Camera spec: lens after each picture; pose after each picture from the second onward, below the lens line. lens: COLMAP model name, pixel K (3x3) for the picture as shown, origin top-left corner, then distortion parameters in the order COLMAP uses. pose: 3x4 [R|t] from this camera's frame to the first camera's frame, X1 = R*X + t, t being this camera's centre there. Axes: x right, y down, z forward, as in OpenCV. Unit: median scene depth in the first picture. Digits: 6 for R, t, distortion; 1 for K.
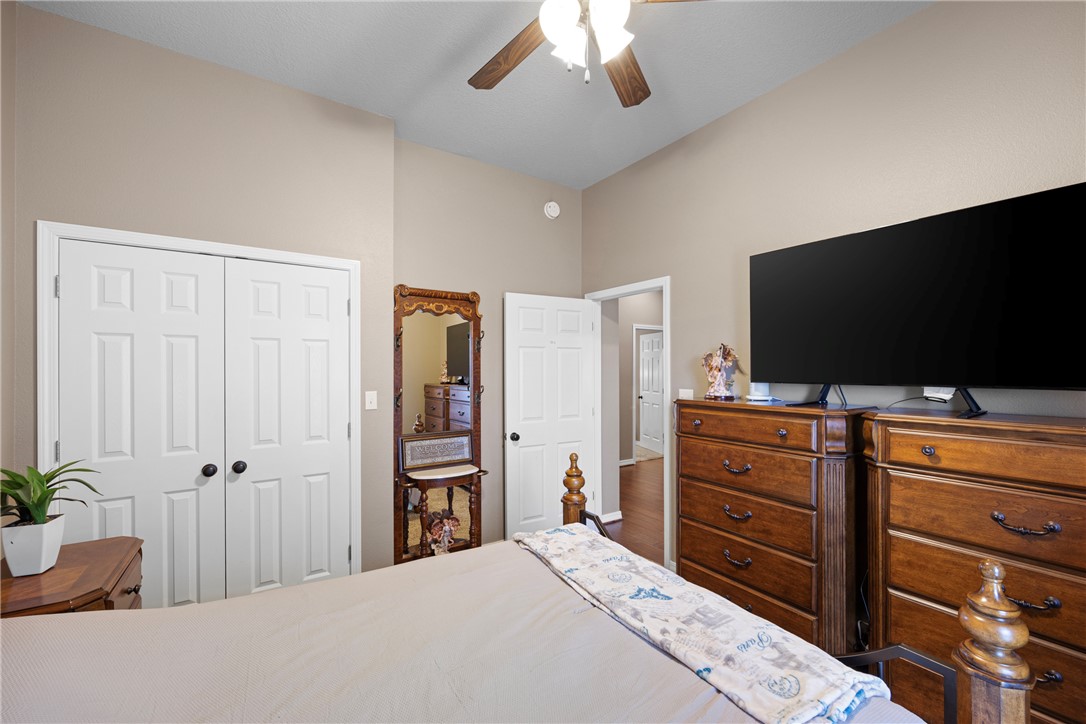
lens RADIAL K [[447.7, 0, 542.6], [0, 447.7, 366.7], [0, 0, 1]] dist [-0.001858, -0.000321]
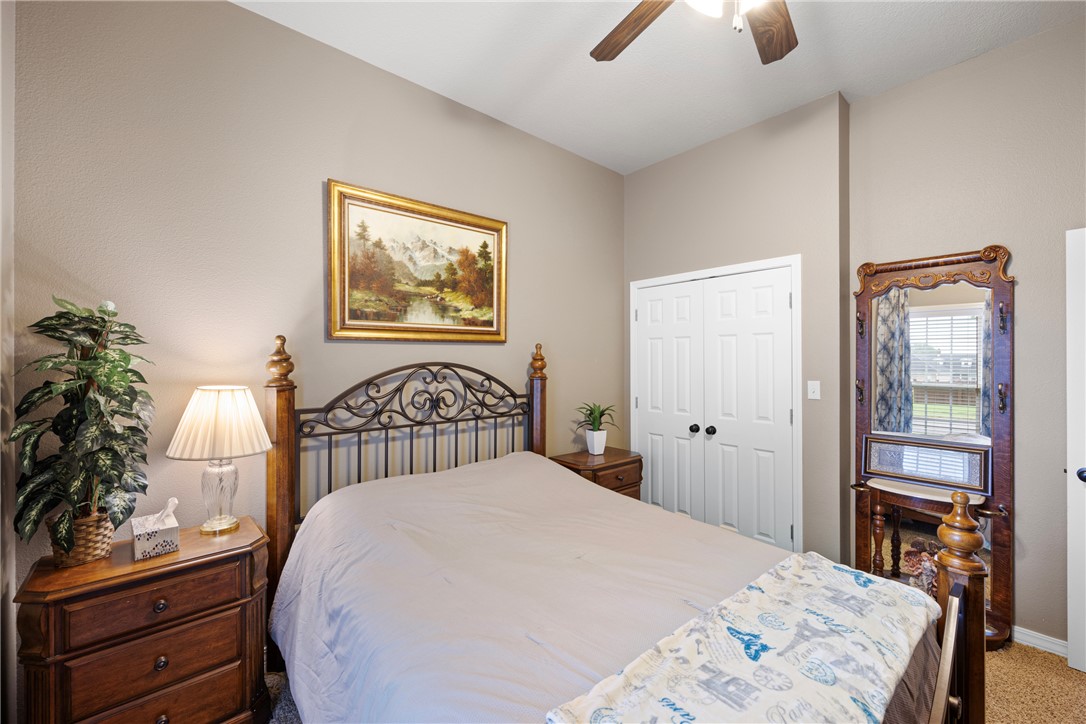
lens RADIAL K [[440.1, 0, 552.4], [0, 440.1, 354.3], [0, 0, 1]] dist [-0.001086, 0.000095]
pose [[0.149175, -0.007408, -0.988783, 0.585846], [0.009756, 0.999934, -0.006020, -0.004942], [0.988763, -0.008749, 0.149237, 0.322907]]
